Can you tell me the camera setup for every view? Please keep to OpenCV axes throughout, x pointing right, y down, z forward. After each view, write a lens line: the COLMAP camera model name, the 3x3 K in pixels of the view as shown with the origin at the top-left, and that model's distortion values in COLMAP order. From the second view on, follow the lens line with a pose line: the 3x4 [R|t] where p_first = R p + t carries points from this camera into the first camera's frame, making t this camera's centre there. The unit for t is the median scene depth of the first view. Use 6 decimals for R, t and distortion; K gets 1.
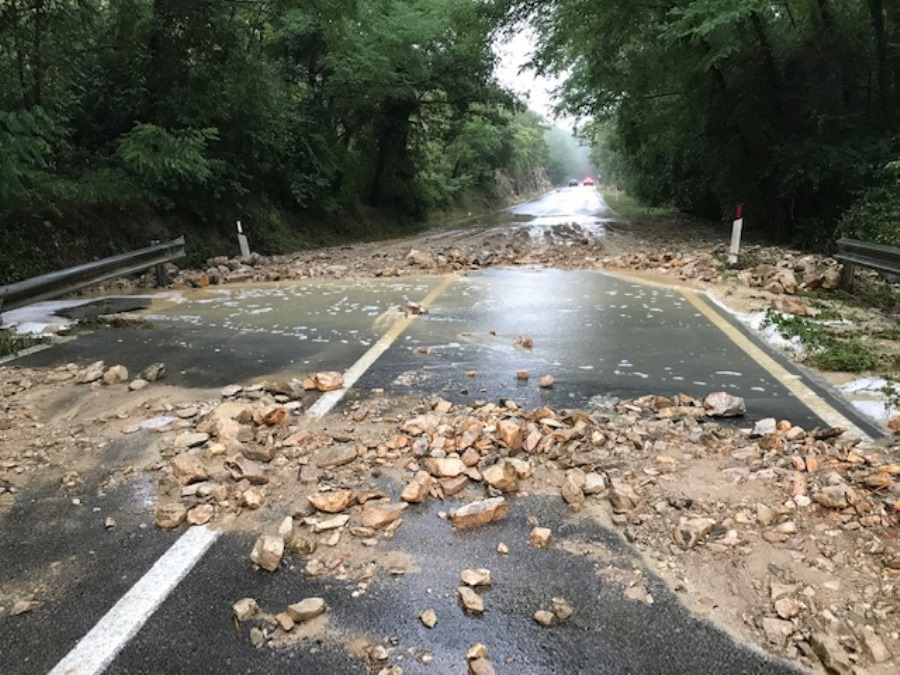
lens RADIAL K [[650.5, 0, 450.0], [0, 650.5, 337.5], [0, 0, 1]] dist [-0.002101, -0.039198]
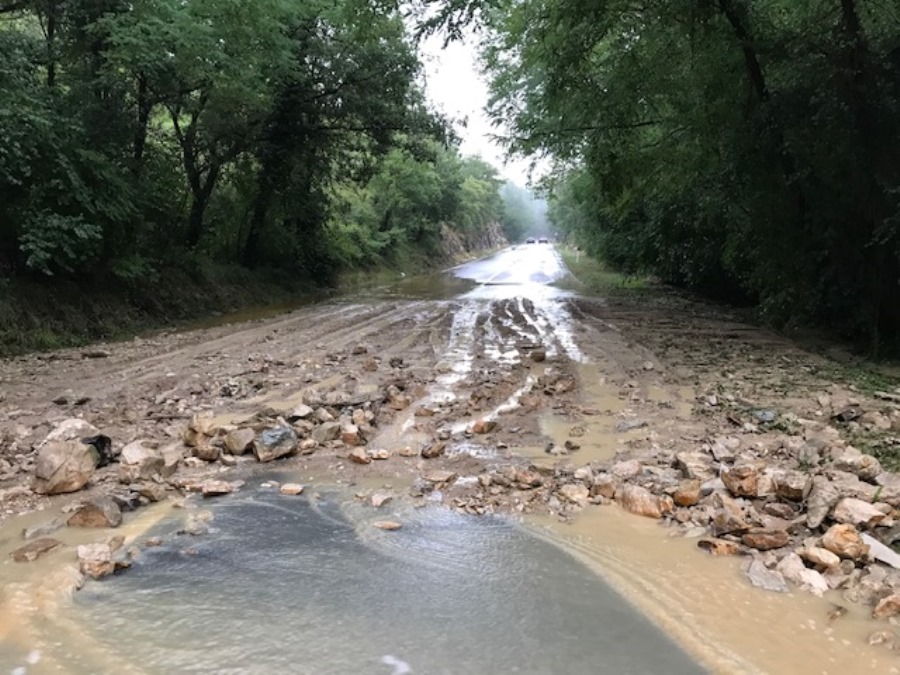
lens RADIAL K [[650.5, 0, 450.0], [0, 650.5, 337.5], [0, 0, 1]] dist [-0.002101, -0.039198]
pose [[0.997730, 0.020114, 0.064262, 0.047803], [-0.014917, 0.996655, -0.080349, -0.056174], [-0.065663, 0.079208, 0.994693, 0.225933]]
